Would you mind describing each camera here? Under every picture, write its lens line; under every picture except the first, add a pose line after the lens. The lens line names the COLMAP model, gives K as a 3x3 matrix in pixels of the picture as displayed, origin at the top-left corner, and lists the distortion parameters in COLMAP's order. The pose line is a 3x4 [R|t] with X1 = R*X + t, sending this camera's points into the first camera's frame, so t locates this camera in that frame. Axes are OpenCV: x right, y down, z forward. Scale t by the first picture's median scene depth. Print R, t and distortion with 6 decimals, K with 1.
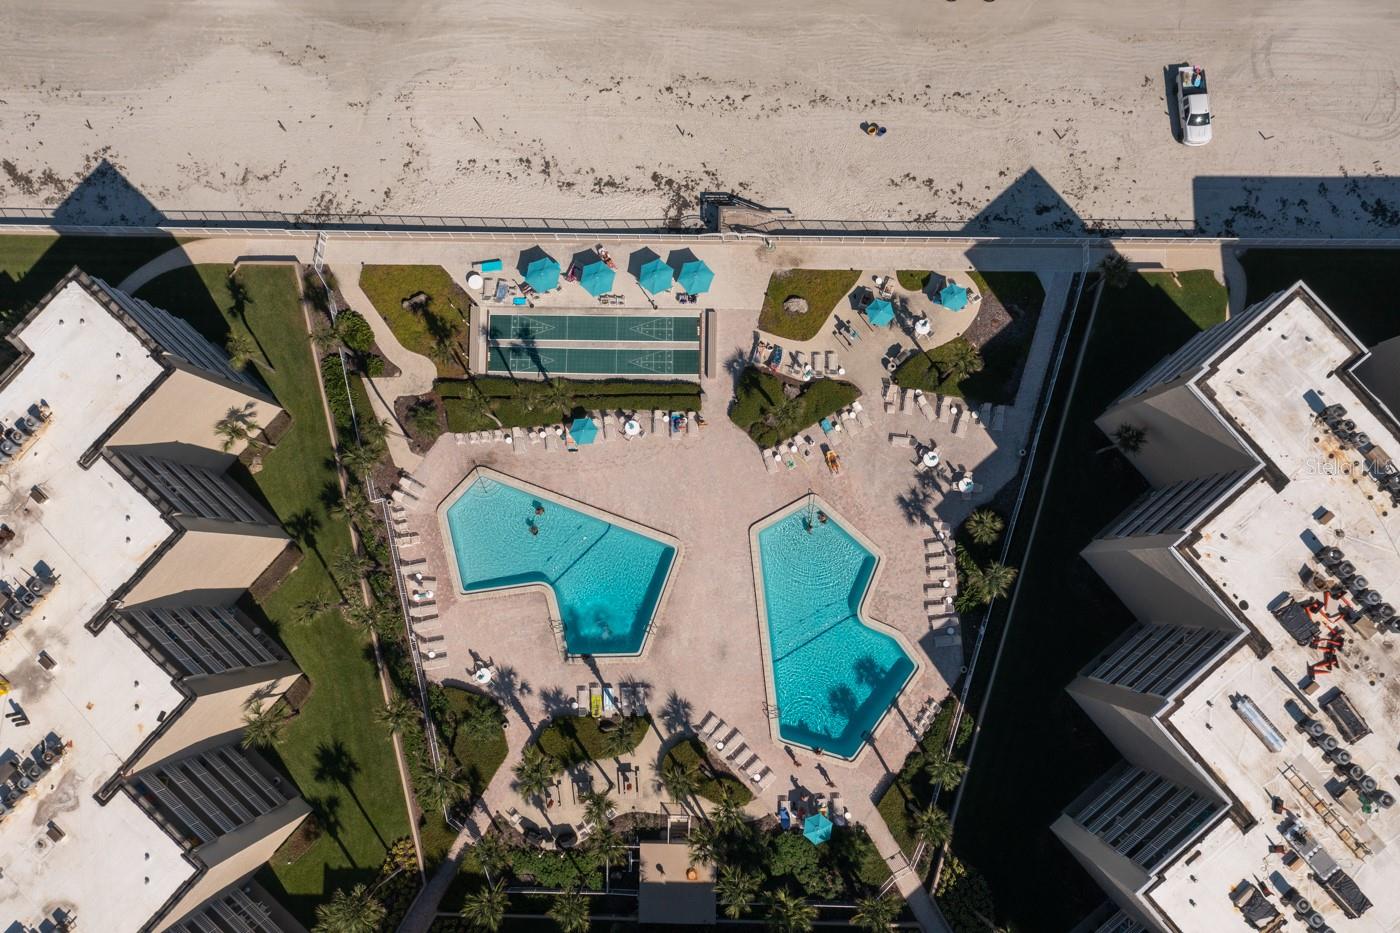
lens RADIAL K [[1122.8, 0, 697.4], [0, 1122.8, 475.2], [0, 0, 1]] dist [0.003150, 0.000907]
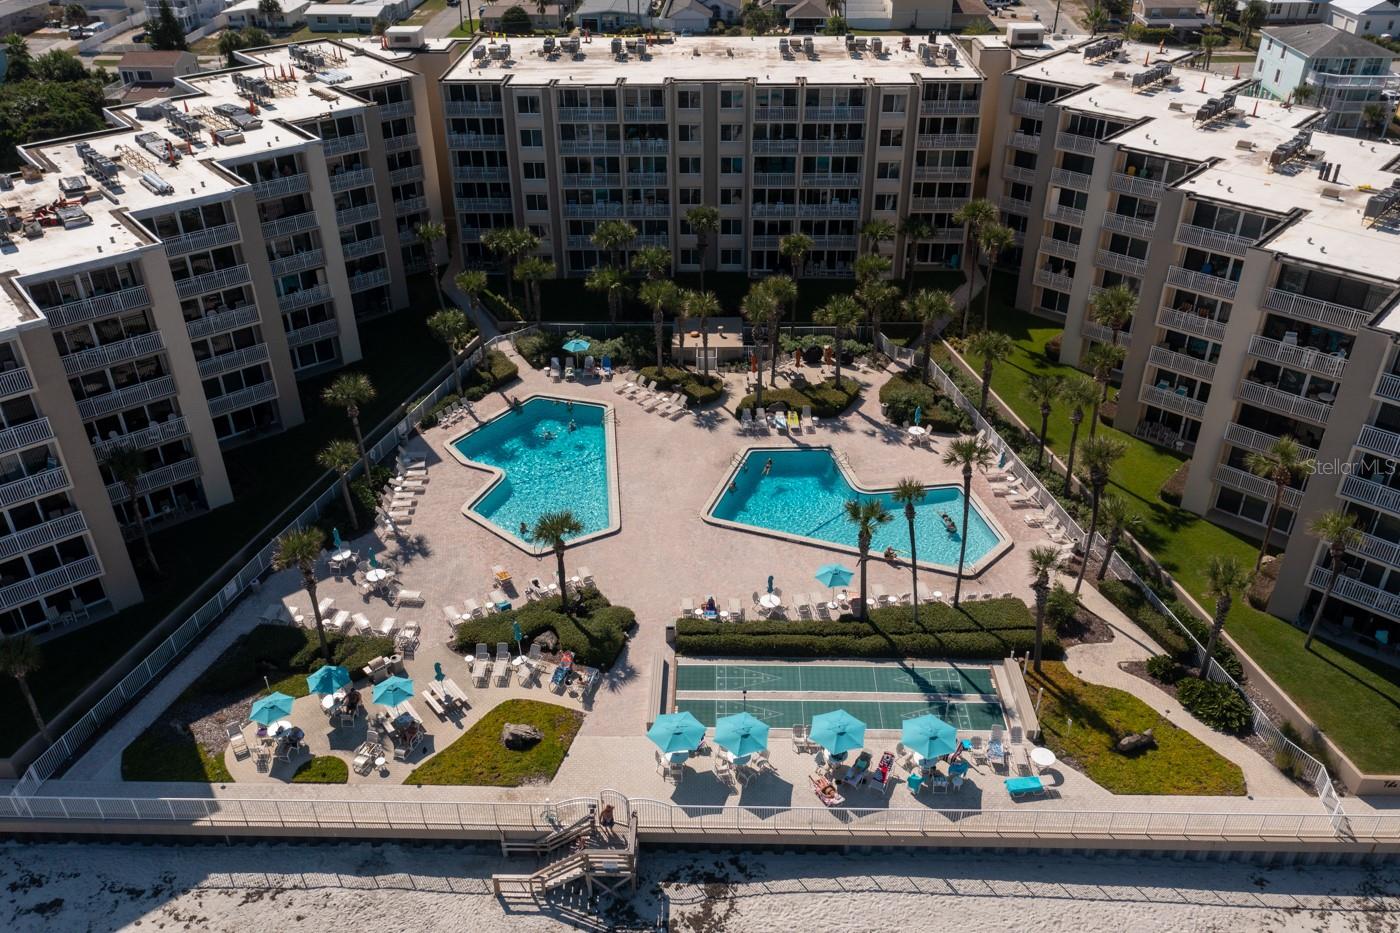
lens RADIAL K [[1122.8, 0, 697.4], [0, 1122.8, 475.2], [0, 0, 1]] dist [0.003150, 0.000907]
pose [[-0.999300, 0.026234, 0.026653, -0.032599], [0.012227, -0.444349, 0.895770, -0.657621], [0.035343, 0.895470, 0.443717, 0.598782]]
